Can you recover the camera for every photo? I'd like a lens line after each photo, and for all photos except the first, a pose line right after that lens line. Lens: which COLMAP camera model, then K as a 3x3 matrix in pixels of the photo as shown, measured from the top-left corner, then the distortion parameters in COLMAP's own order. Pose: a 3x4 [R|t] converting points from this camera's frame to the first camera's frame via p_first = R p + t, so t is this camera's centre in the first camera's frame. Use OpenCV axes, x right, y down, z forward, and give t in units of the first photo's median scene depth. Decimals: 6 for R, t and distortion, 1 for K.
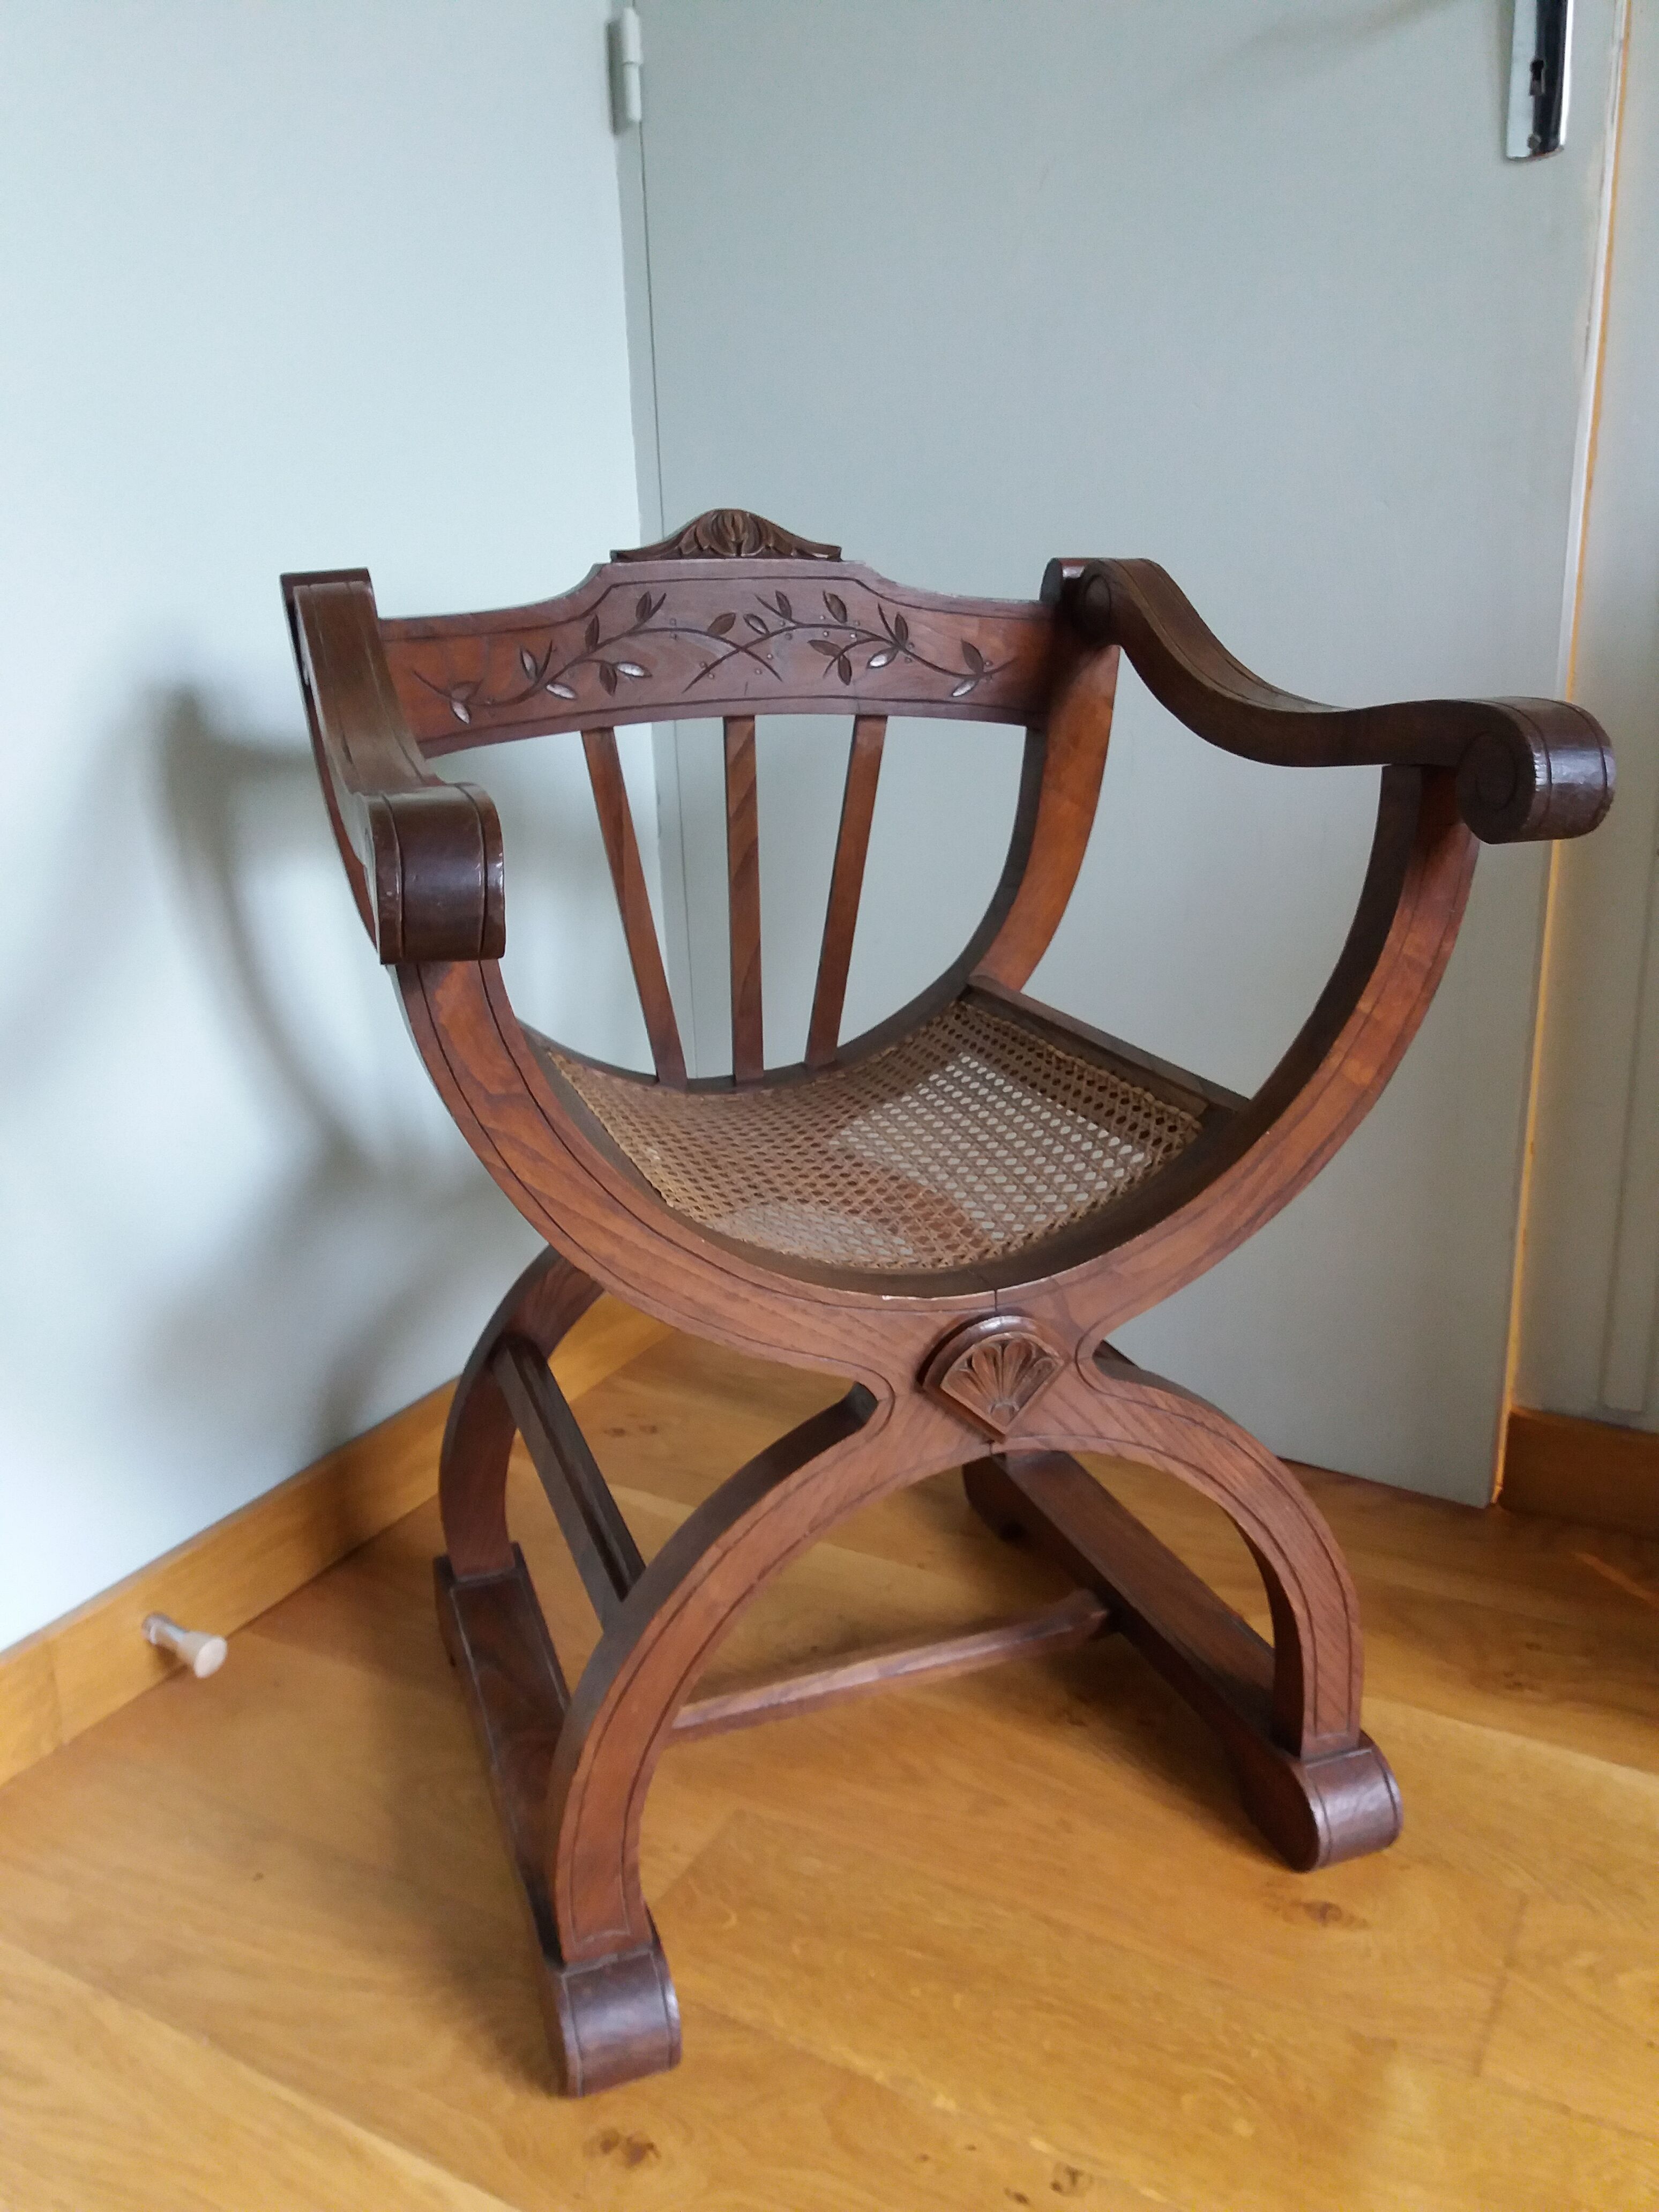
lens RADIAL K [[1820.6, 0, 833.9], [0, 1820.6, 1097.4], [0, 0, 1]] dist [0.011838, -0.028824]
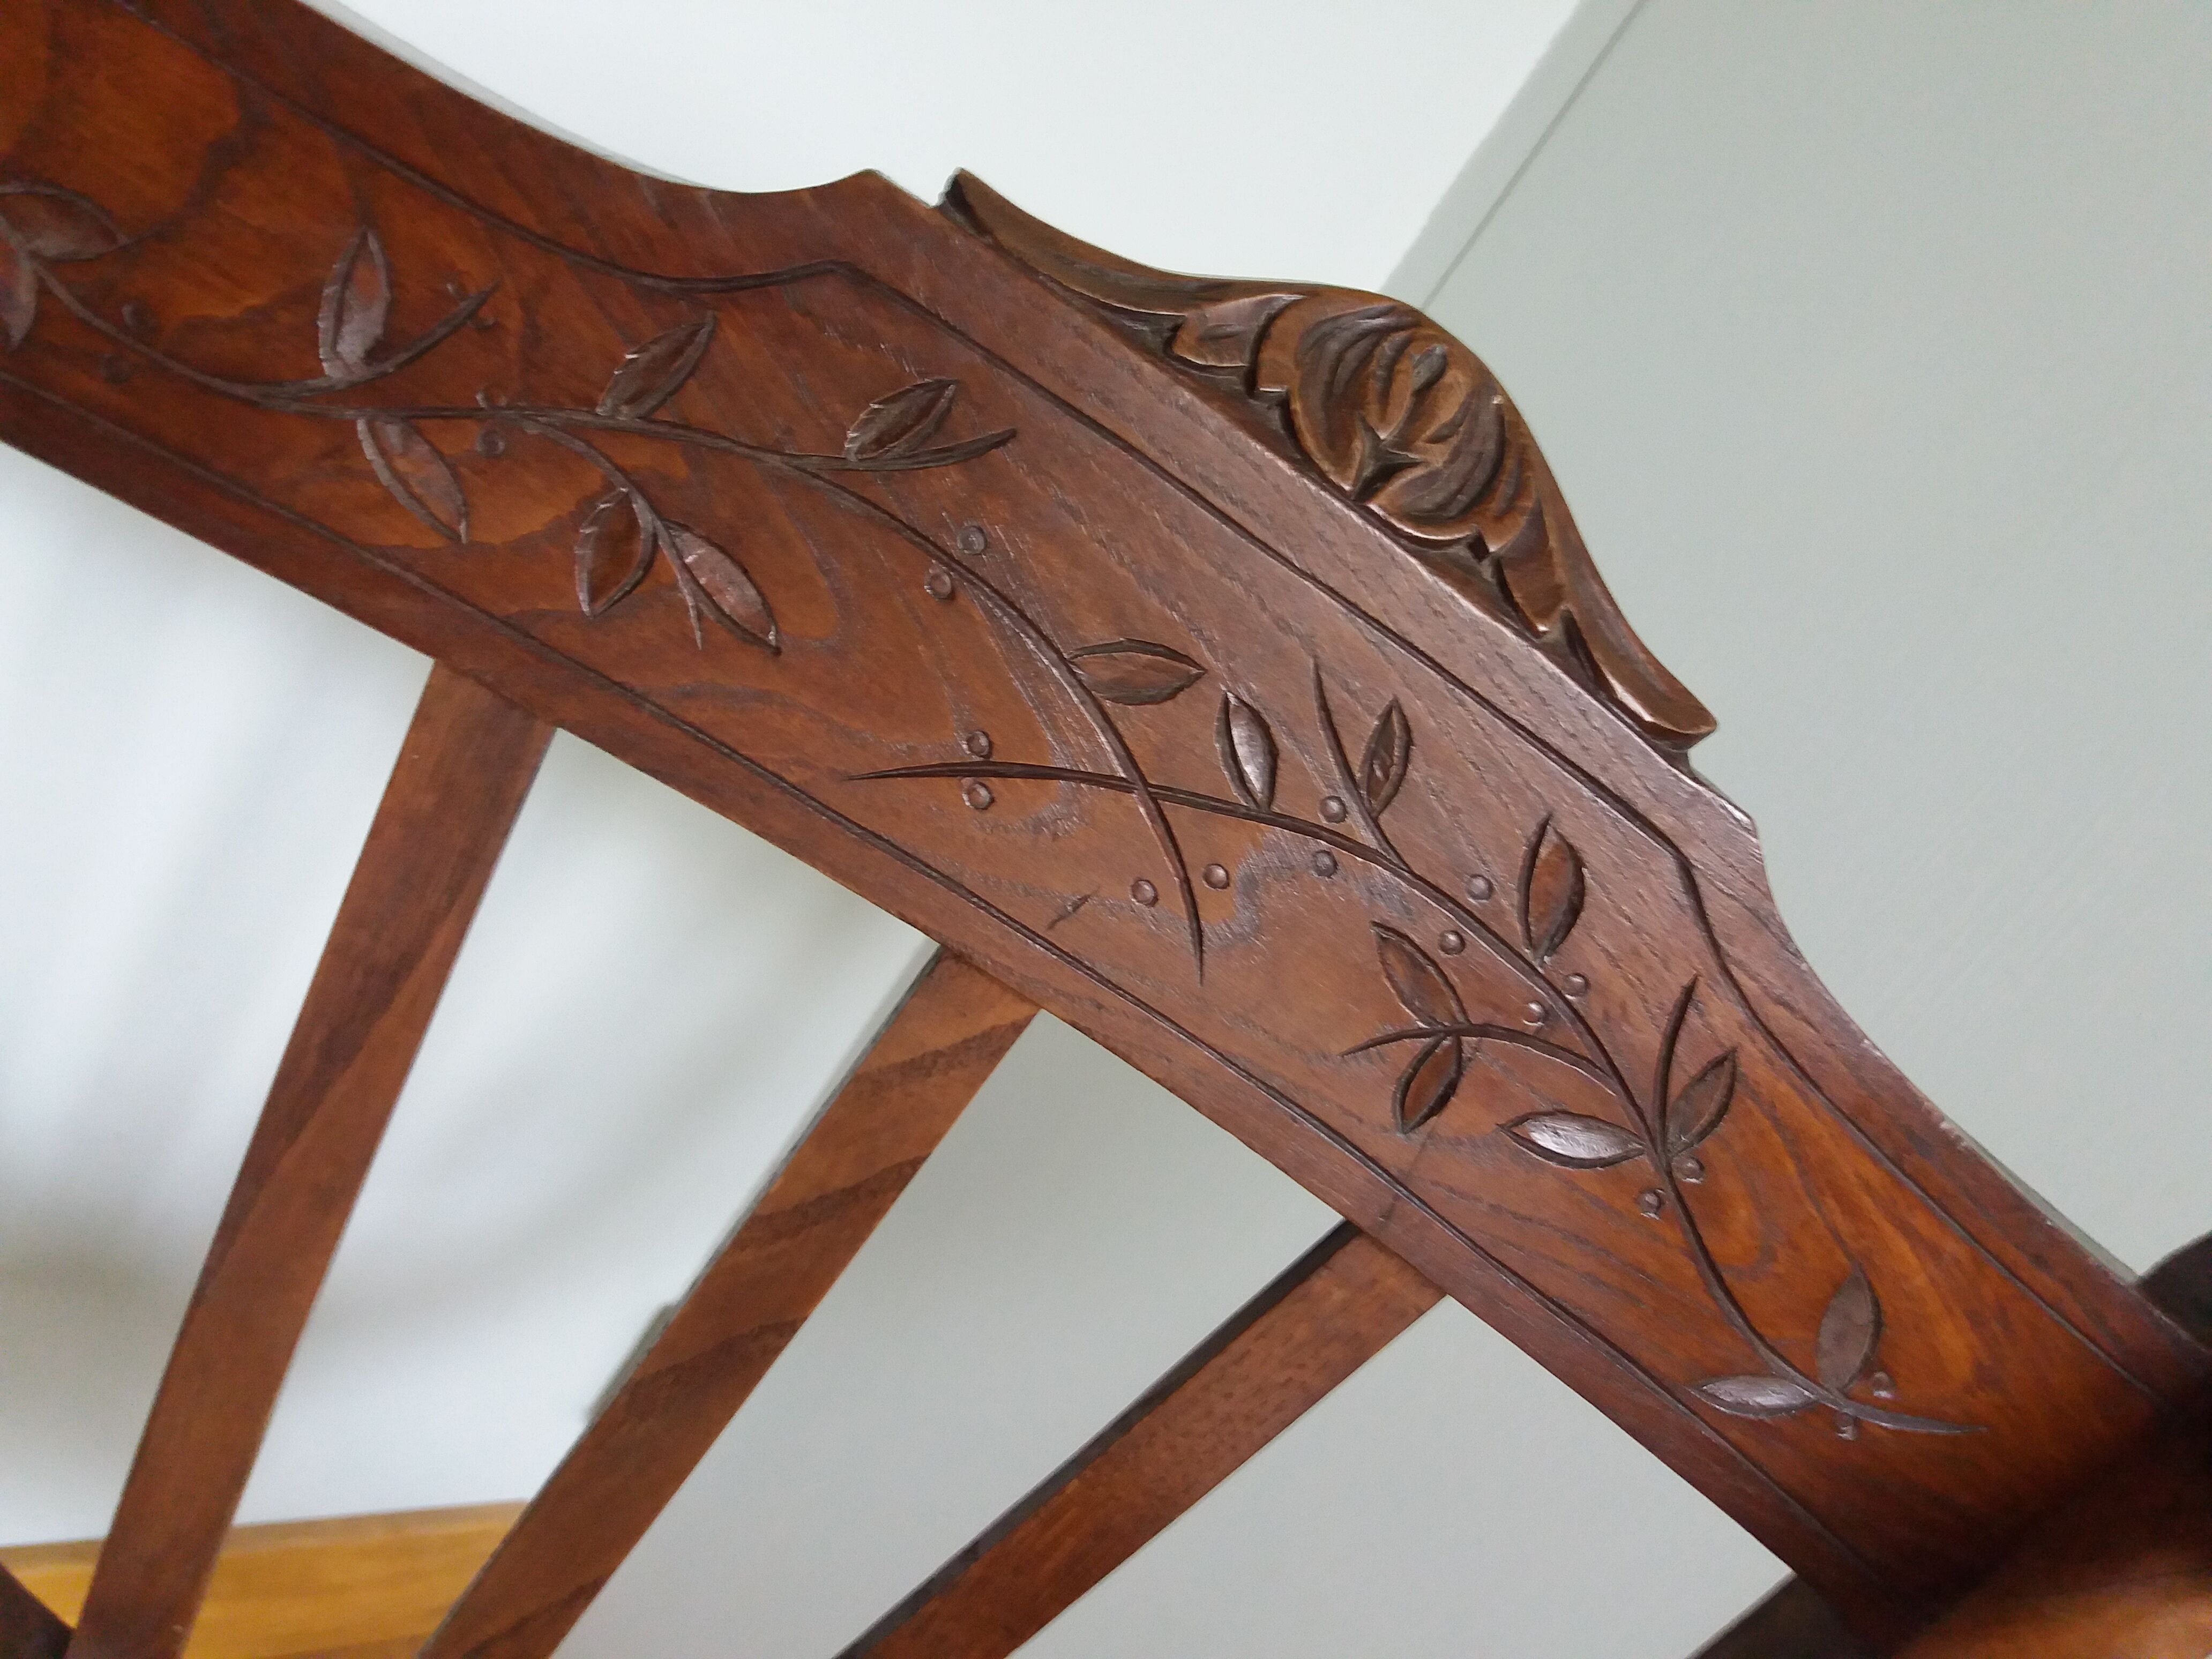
lens RADIAL K [[1820.6, 0, 1107.9], [0, 1820.6, 822.5], [0, 0, 1]] dist [0.011838, -0.028824]
pose [[0.754108, 0.633314, -0.173883, -0.008153], [-0.646116, 0.762875, -0.023592, -0.258553], [0.117710, 0.130139, 0.984484, 0.831220]]
